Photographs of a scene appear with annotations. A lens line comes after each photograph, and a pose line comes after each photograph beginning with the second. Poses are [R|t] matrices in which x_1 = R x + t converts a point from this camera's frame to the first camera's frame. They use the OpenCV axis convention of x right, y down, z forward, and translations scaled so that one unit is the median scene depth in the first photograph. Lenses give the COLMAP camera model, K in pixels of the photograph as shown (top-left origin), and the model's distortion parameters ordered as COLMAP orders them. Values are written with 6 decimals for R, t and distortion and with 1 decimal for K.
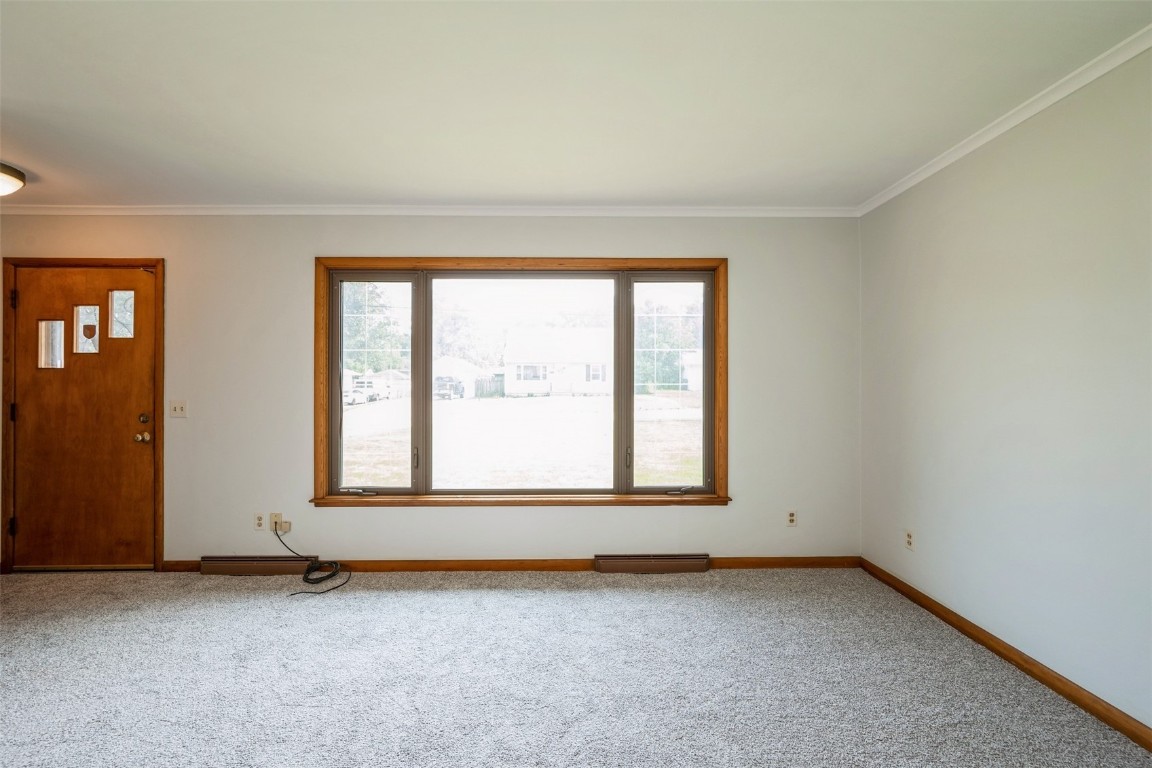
lens RADIAL K [[468.9, 0, 576.8], [0, 468.9, 383.4], [0, 0, 1]] dist [-0.006367, 0.002986]
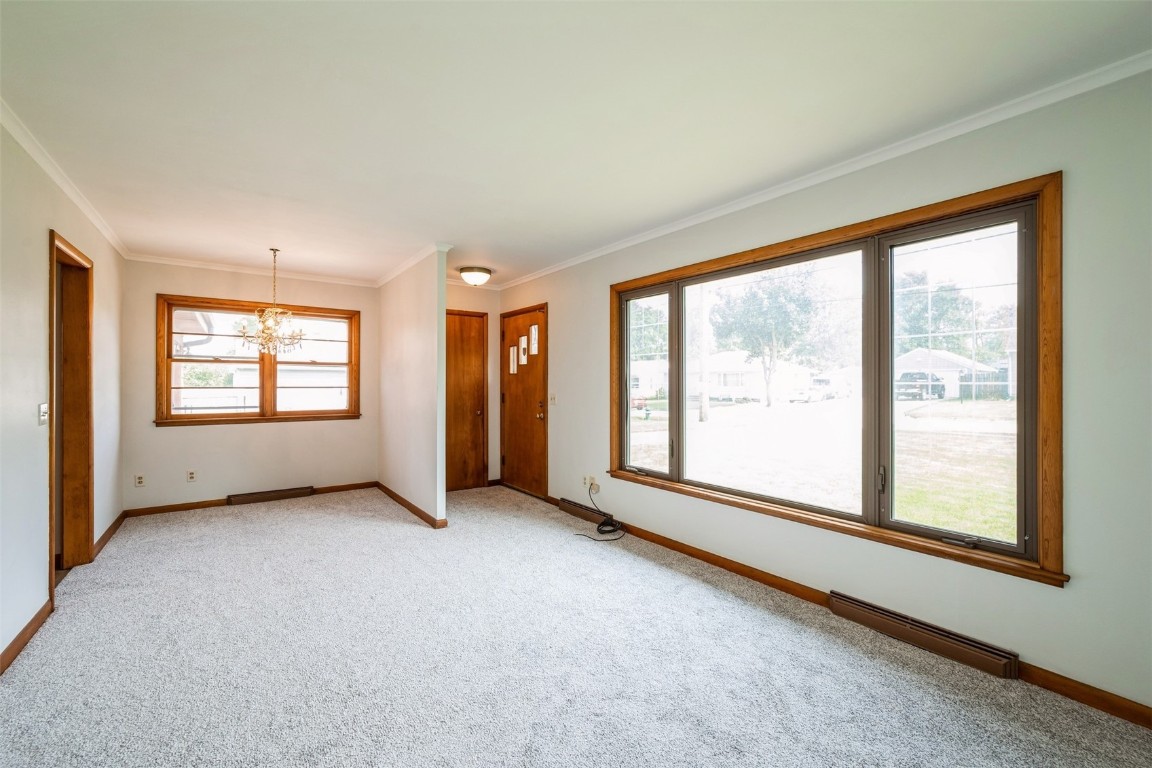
lens RADIAL K [[468.9, 0, 576.7], [0, 468.9, 382.6], [0, 0, 1]] dist [-0.006367, 0.002986]
pose [[0.588276, 0.000881, -0.808660, 0.441157], [0.002072, 0.999994, 0.002596, -0.002478], [0.808658, -0.003203, 0.588270, 0.154891]]
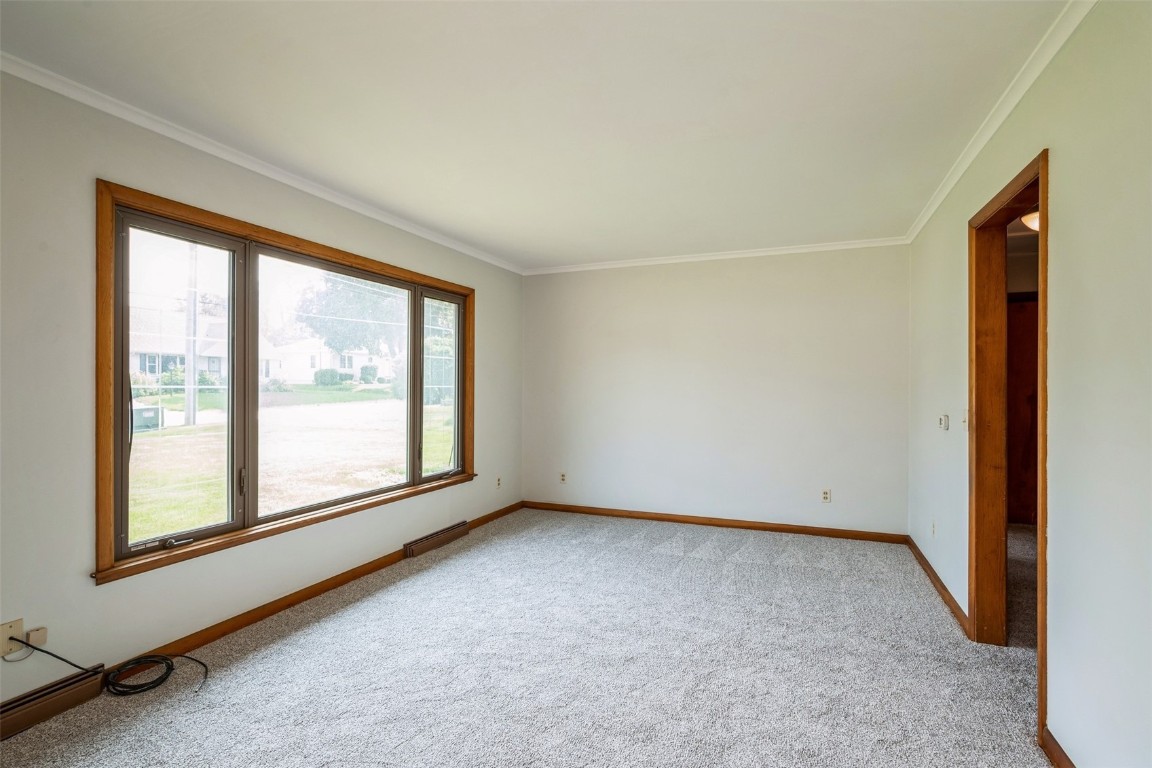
lens RADIAL K [[556.6, 0, 572.6], [0, 556.6, 390.7], [0, 0, 1]] dist [0.016815, 0.001308]
pose [[0.401862, -0.005103, 0.915686, -0.986865], [-0.006808, 0.999940, 0.008560, -0.002798], [-0.915675, -0.009674, 0.401803, 0.130353]]
